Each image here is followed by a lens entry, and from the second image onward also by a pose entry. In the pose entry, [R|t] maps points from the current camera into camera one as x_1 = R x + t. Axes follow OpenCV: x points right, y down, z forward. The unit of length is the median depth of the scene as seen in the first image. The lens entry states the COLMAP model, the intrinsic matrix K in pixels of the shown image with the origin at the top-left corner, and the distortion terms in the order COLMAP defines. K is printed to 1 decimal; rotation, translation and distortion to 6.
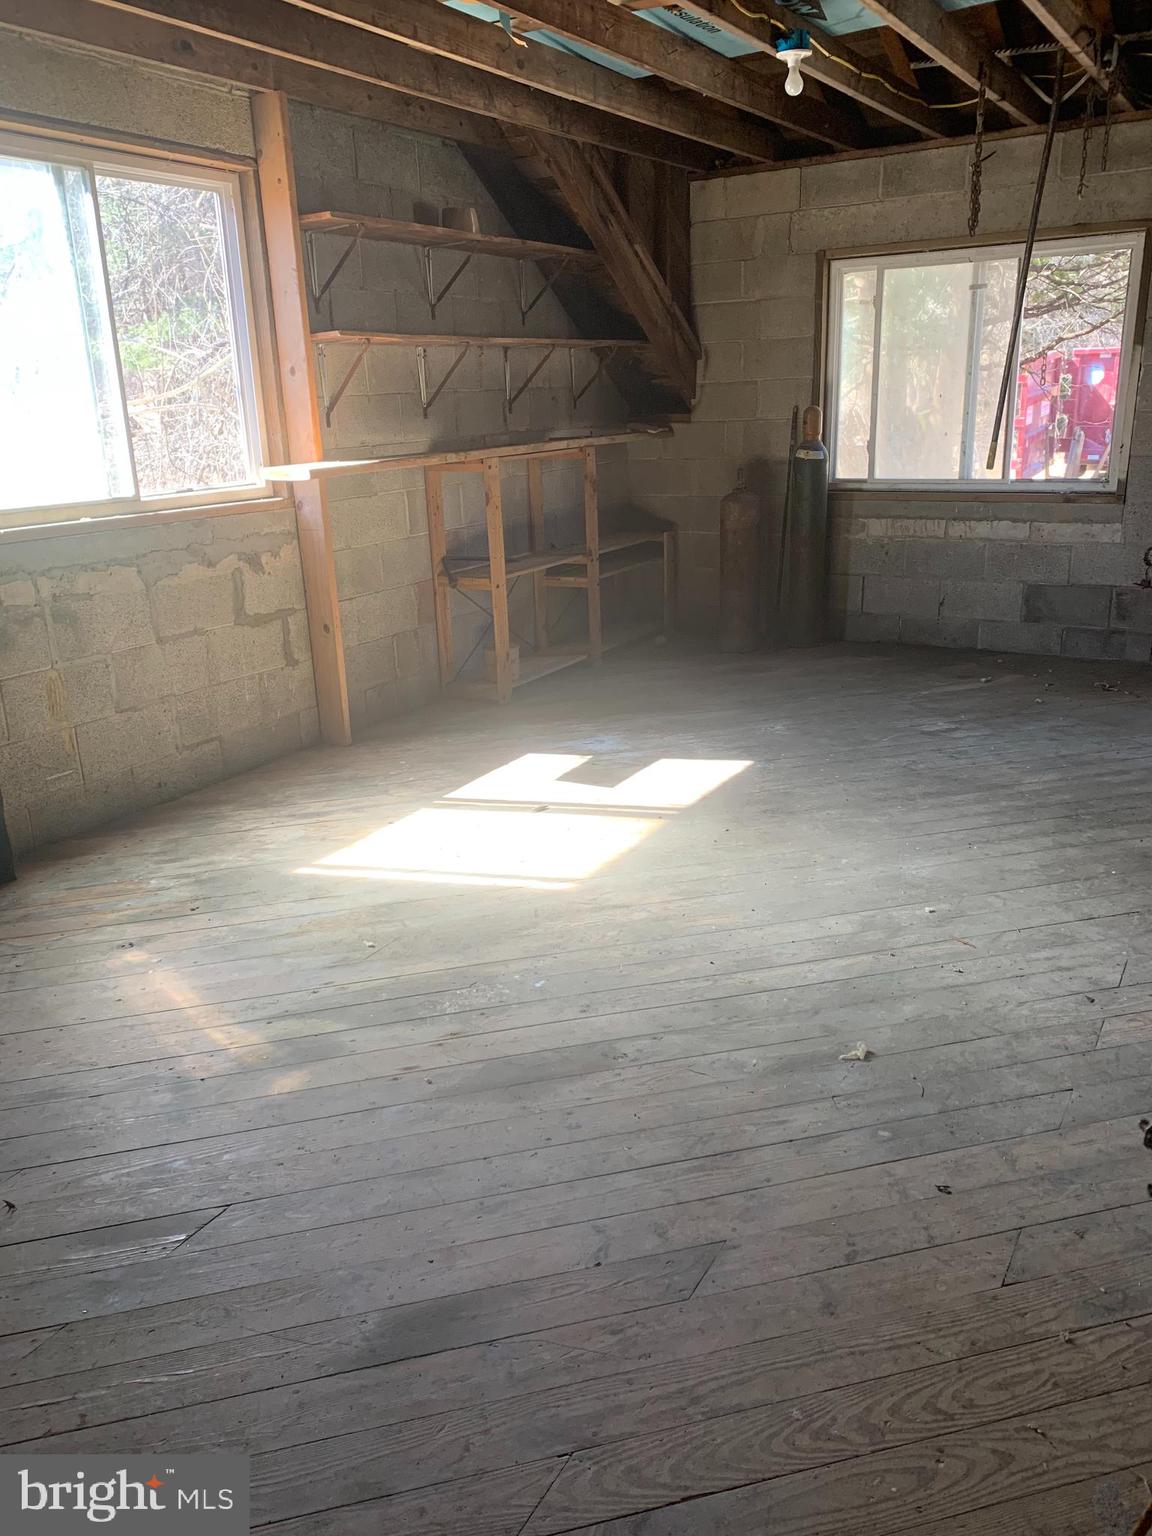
lens RADIAL K [[1184.3, 0, 560.3], [0, 1184.3, 760.6], [0, 0, 1]] dist [0.066572, -0.070710]
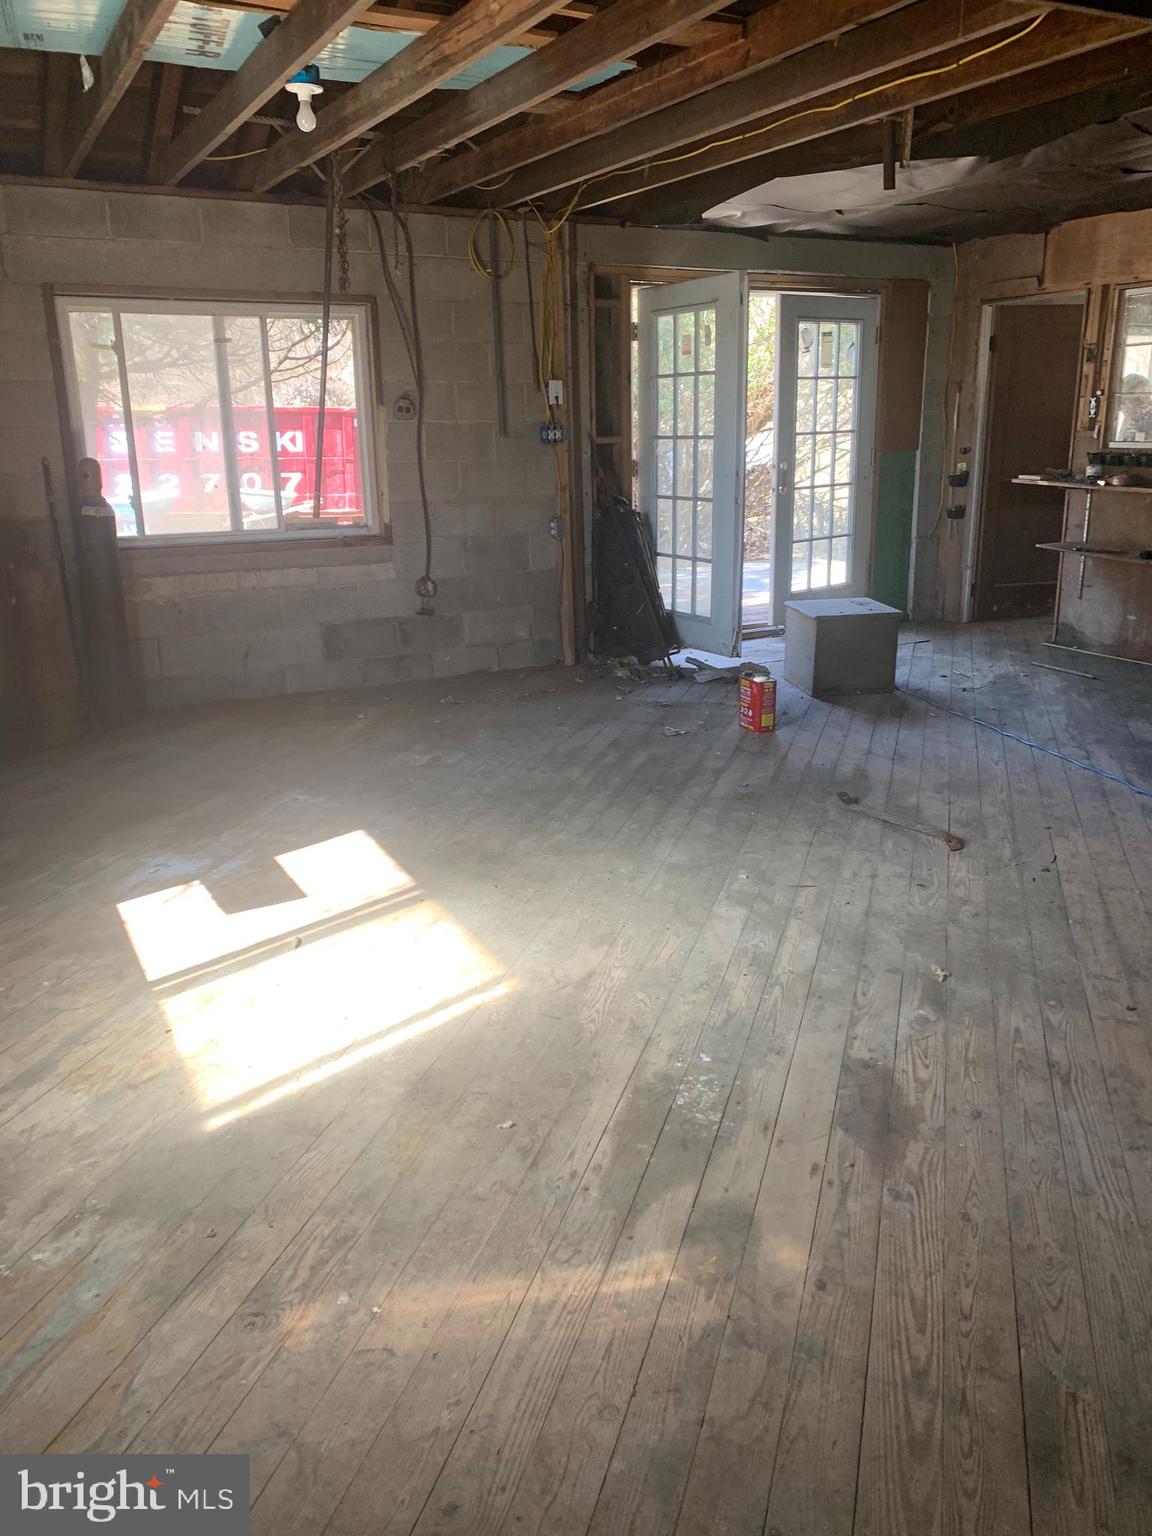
lens RADIAL K [[1184.3, 0, 560.3], [0, 1184.3, 760.6], [0, 0, 1]] dist [0.066572, -0.070710]
pose [[0.515279, -0.212970, 0.830139, -0.578025], [0.250405, 0.963777, 0.091825, -0.109426], [-0.819625, 0.160556, 0.549943, 0.385140]]
